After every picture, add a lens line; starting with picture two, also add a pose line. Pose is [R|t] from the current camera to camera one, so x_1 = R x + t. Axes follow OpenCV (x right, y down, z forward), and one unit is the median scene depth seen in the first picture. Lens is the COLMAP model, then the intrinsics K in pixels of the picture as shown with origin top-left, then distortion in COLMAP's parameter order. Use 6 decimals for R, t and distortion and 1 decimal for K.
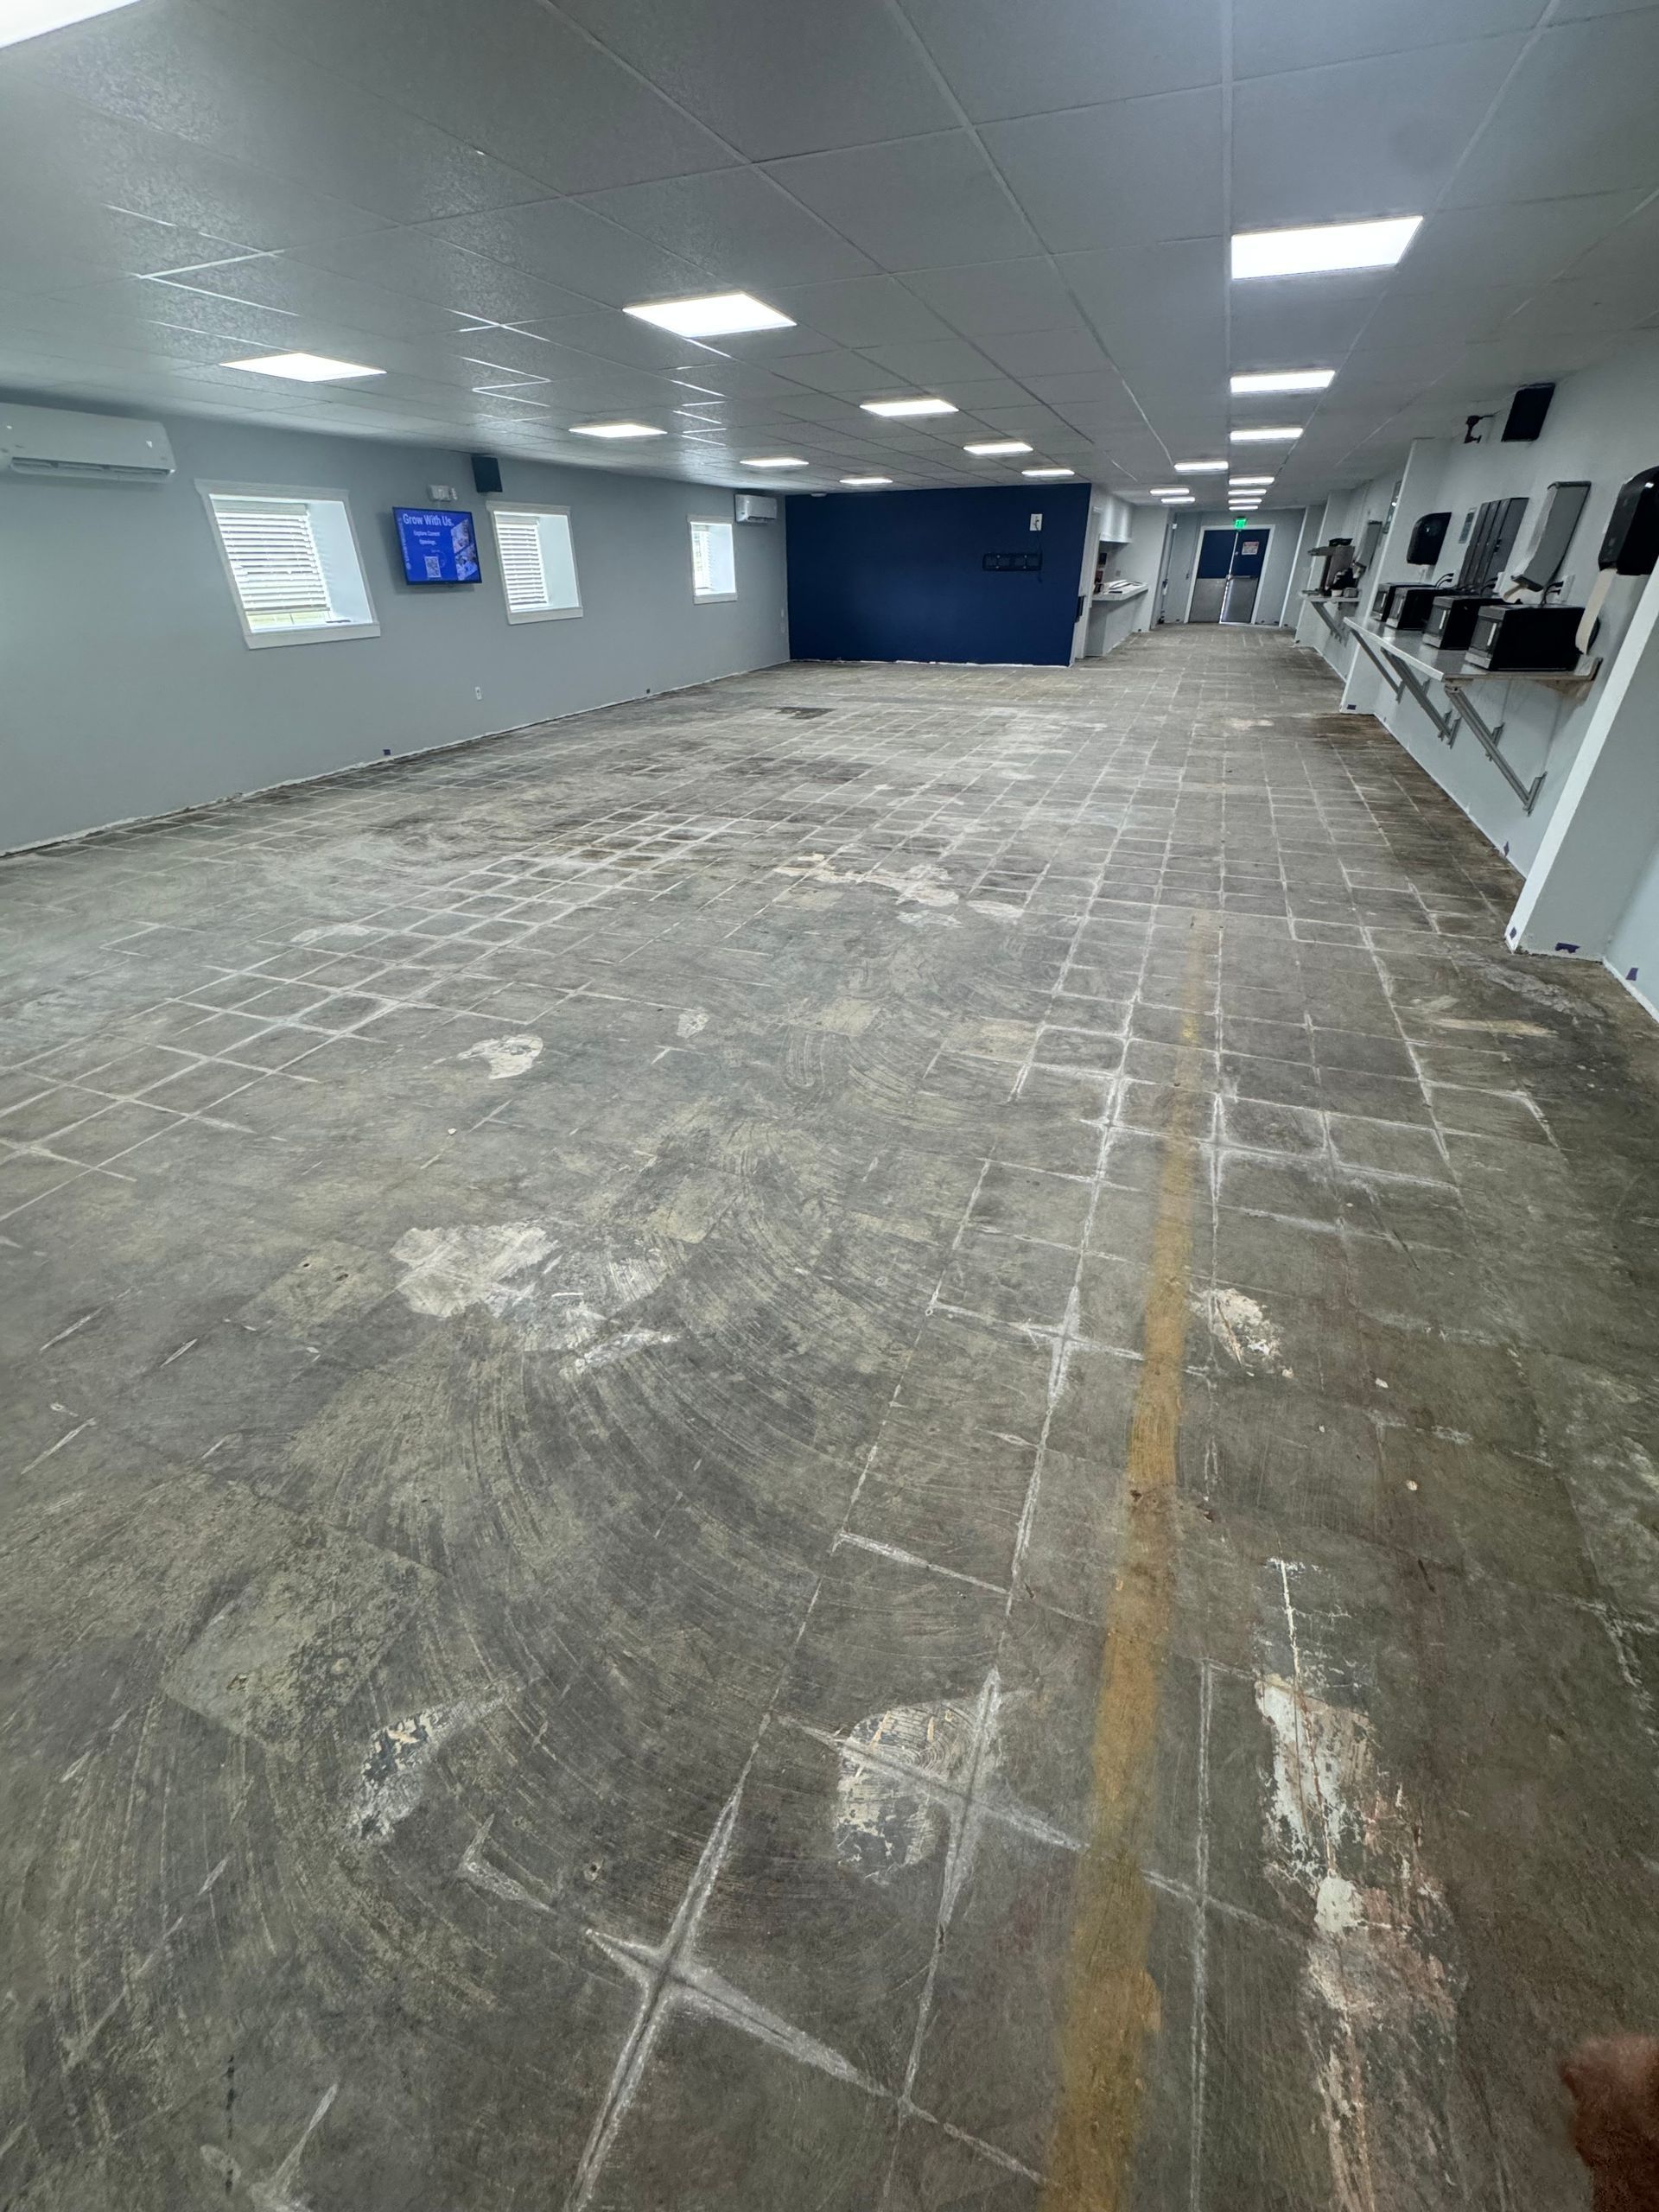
lens RADIAL K [[883.5, 0, 828.2], [0, 883.5, 1108.0], [0, 0, 1]] dist [-0.000293, -0.000167]
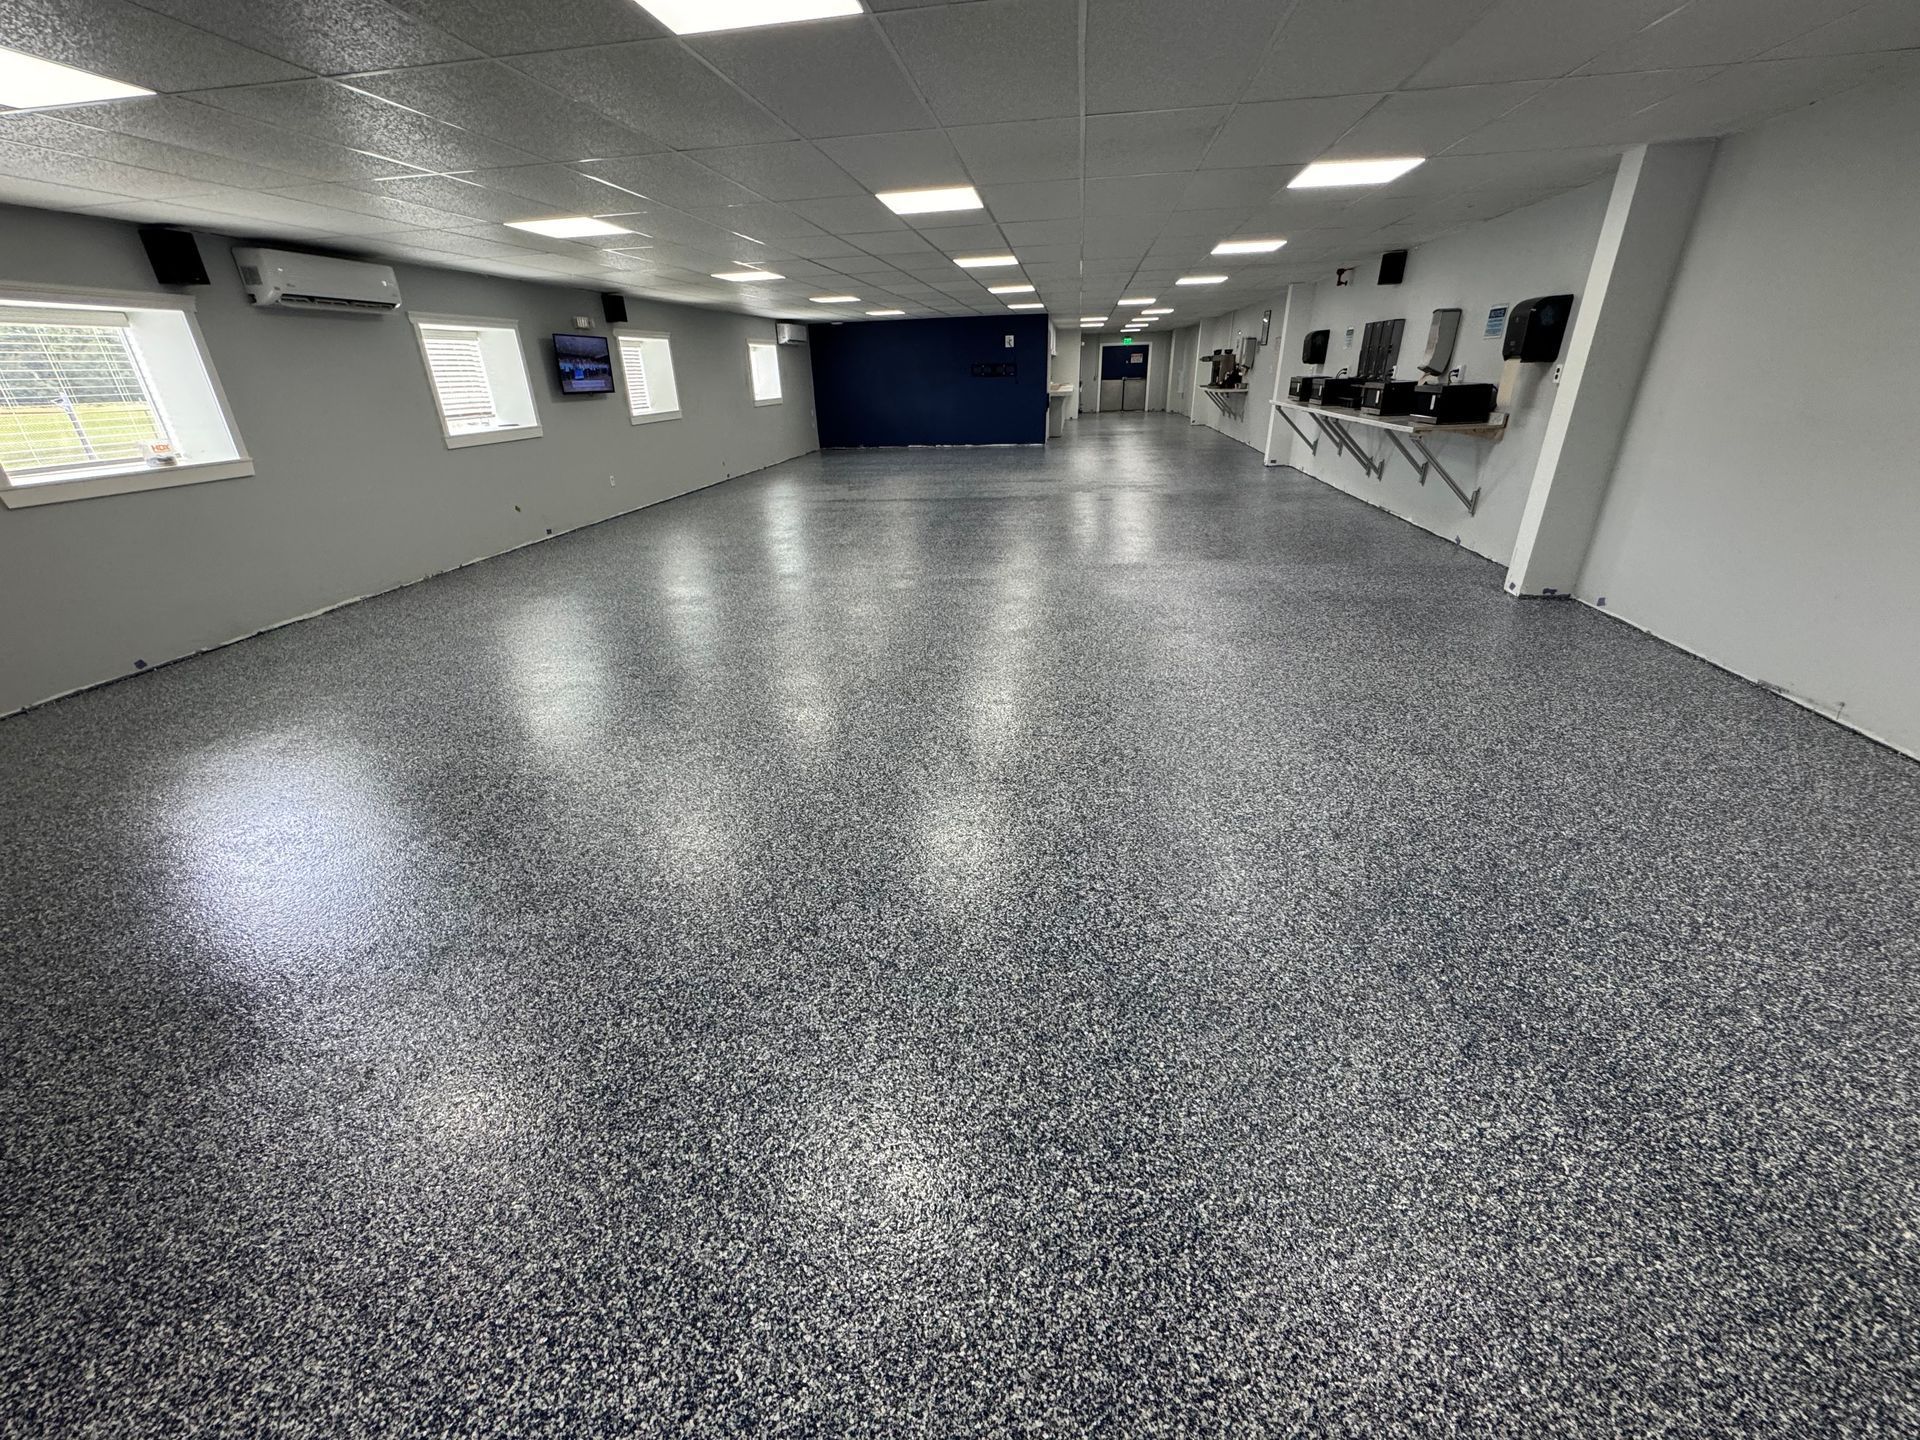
lens RADIAL K [[766.9, 0, 953.0], [0, 766.9, 723.7], [0, 0, 1]] dist [-0.000293, -0.000167]
pose [[0.974597, -0.109178, 0.195554, -0.212761], [0.133056, 0.984598, -0.113419, 0.026068], [-0.180160, 0.136557, 0.974112, -0.031499]]
